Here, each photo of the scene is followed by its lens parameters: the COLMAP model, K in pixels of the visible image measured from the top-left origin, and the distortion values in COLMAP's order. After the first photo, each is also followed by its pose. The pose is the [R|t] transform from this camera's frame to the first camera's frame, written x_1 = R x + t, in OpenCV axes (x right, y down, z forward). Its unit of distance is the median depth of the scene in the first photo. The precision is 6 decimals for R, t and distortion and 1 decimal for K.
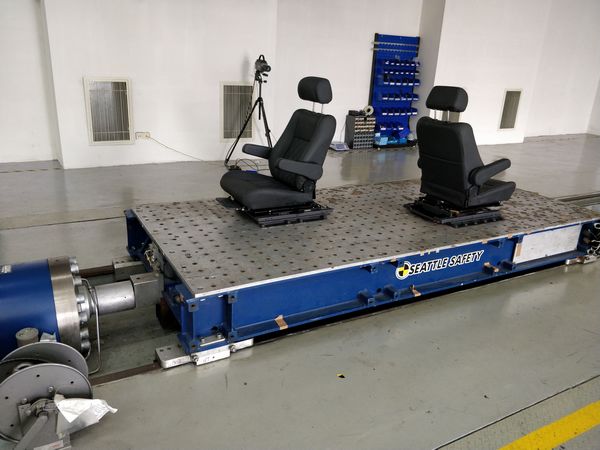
lens RADIAL K [[495.1, 0, 300.5], [0, 495.1, 220.5], [0, 0, 1]] dist [-0.002707, -0.010622]
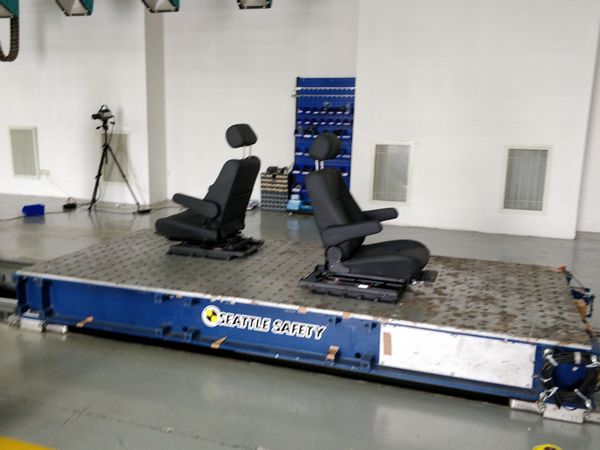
lens RADIAL K [[495.1, 0, 298.5], [0, 495.1, 226.3], [0, 0, 1]] dist [-0.002707, -0.010622]
pose [[0.691346, 0.104843, -0.714876, 0.884548], [-0.226507, 0.970989, -0.076648, -0.025411], [0.686101, 0.214915, 0.695037, 0.393273]]
